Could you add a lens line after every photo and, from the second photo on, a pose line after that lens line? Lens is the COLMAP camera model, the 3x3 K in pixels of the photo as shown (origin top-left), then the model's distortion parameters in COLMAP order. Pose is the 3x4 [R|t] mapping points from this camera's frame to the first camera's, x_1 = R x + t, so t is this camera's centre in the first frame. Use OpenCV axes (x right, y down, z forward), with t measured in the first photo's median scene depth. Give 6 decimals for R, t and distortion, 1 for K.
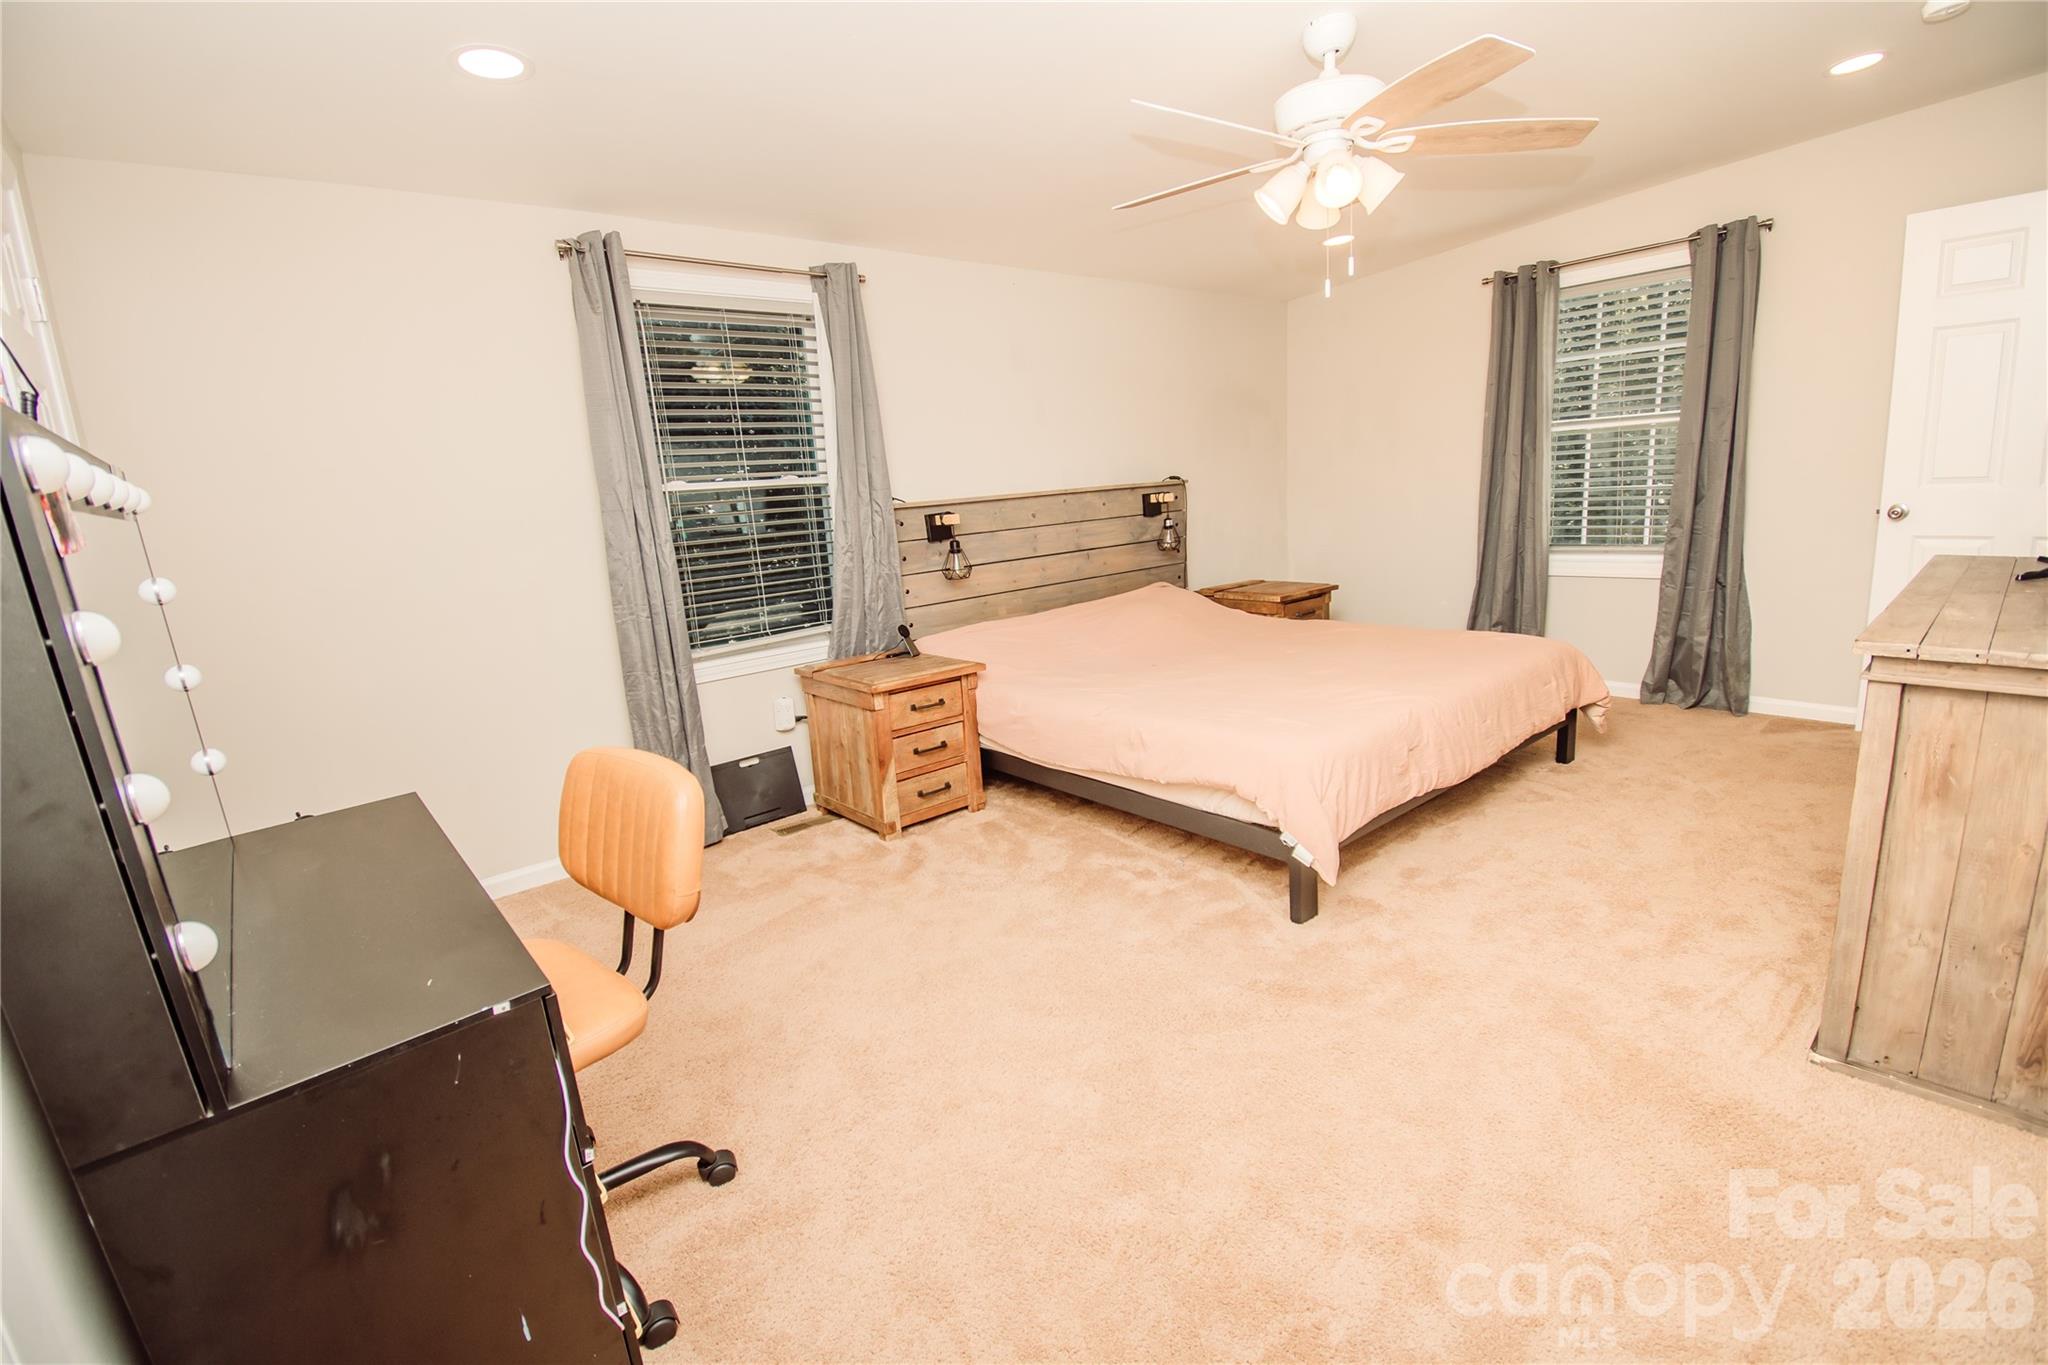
lens RADIAL K [[939.7, 0, 1020.8], [0, 939.7, 700.6], [0, 0, 1]] dist [0.001076, -0.000105]
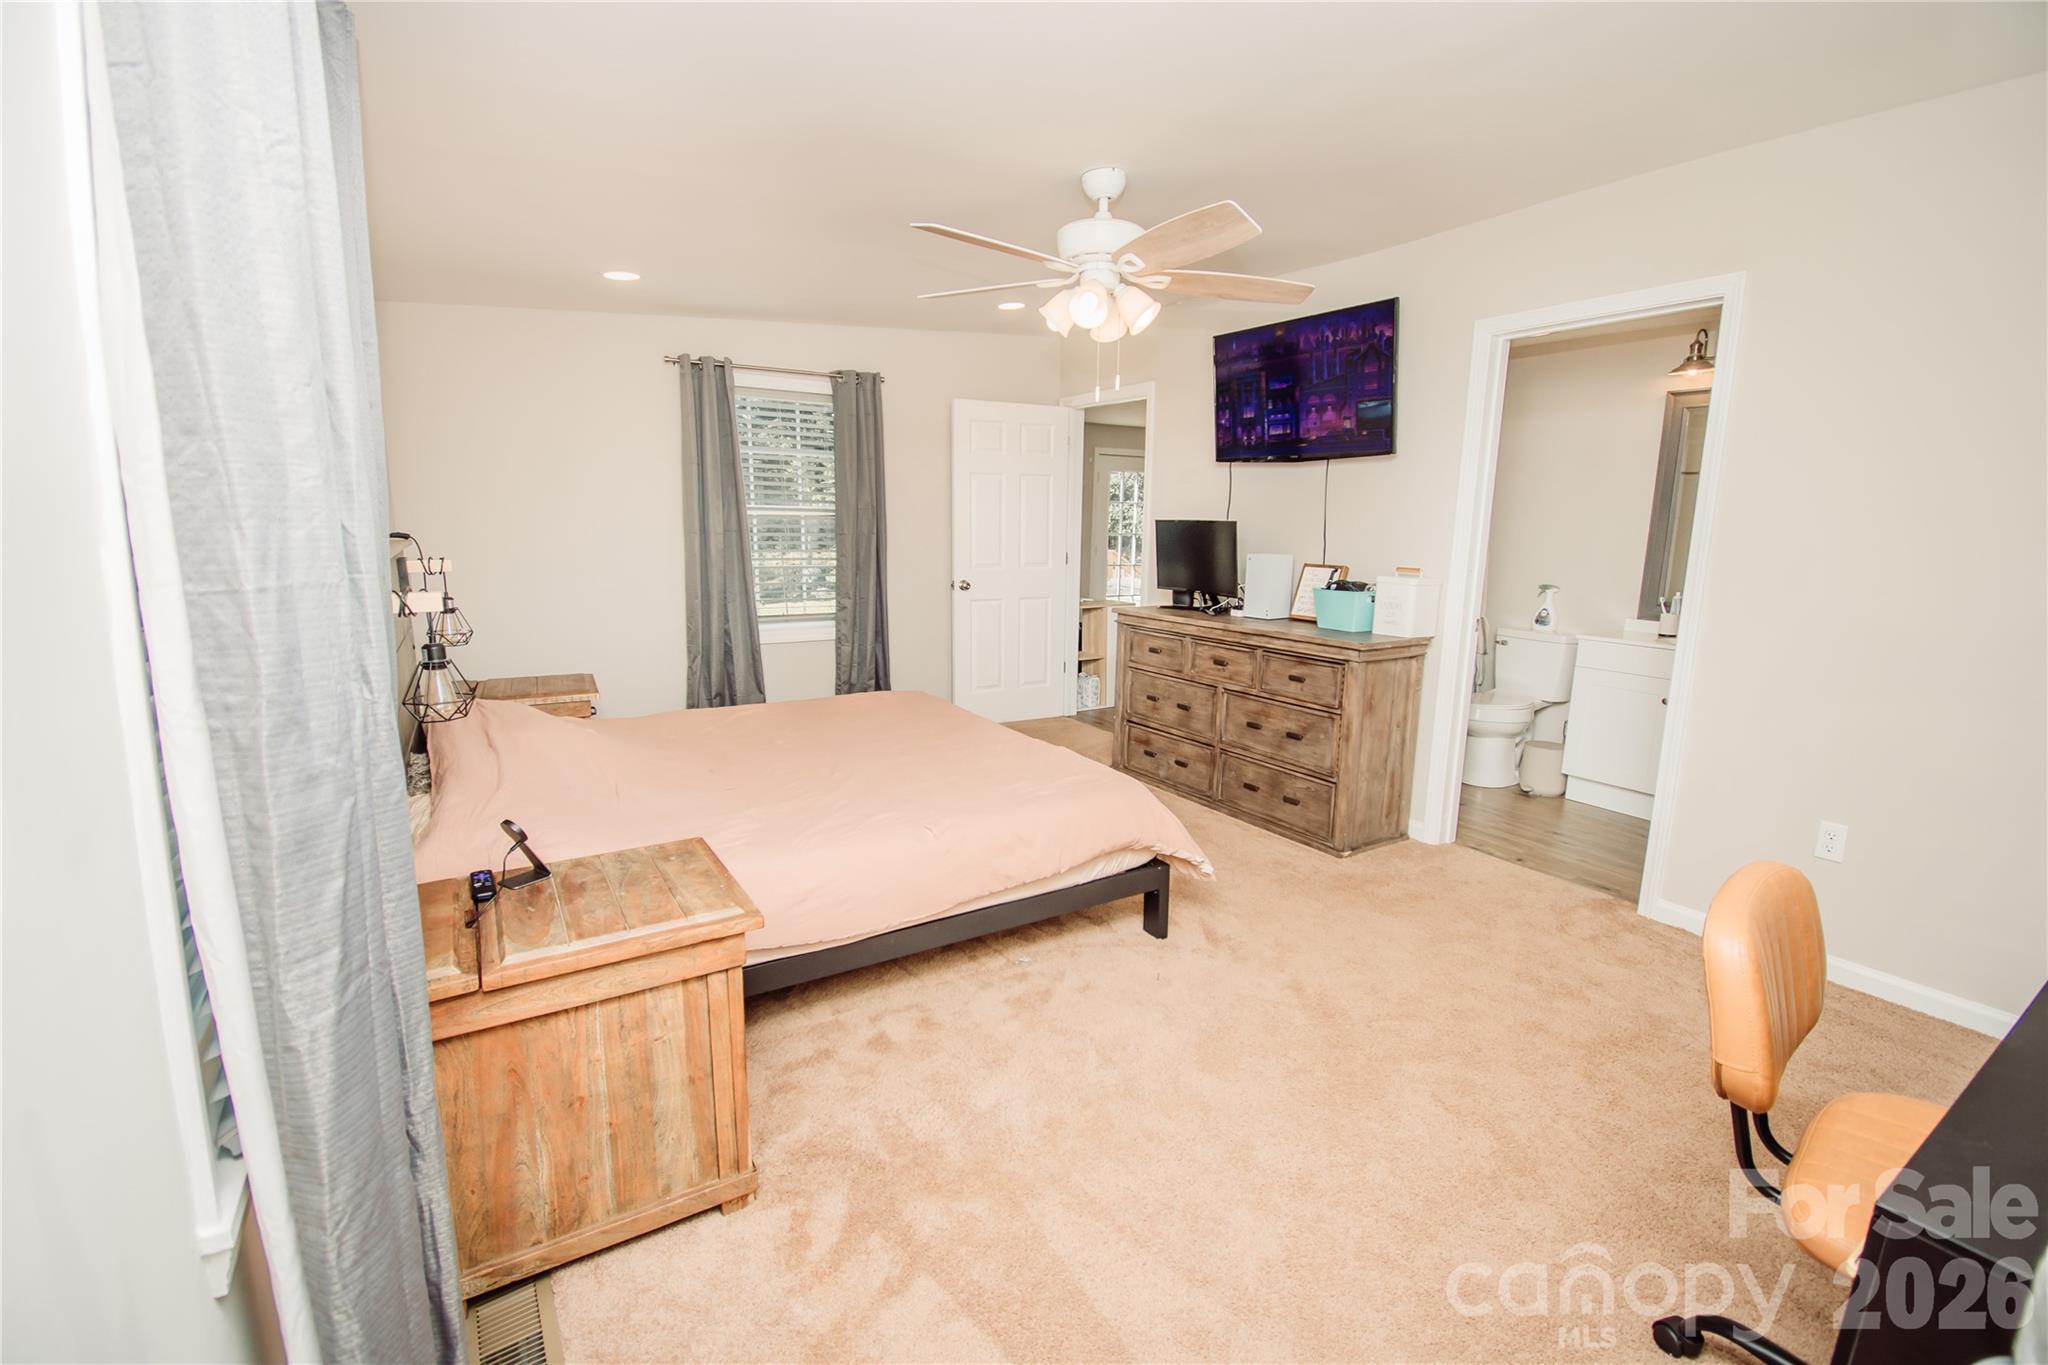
lens RADIAL K [[939.7, 0, 1018.0], [0, 939.7, 683.4], [0, 0, 1]] dist [0.001076, -0.000105]
pose [[0.121494, -0.101229, 0.987417, -0.523802], [0.215968, 0.973649, 0.073244, -0.117046], [-0.968812, 0.204352, 0.140155, 0.626304]]
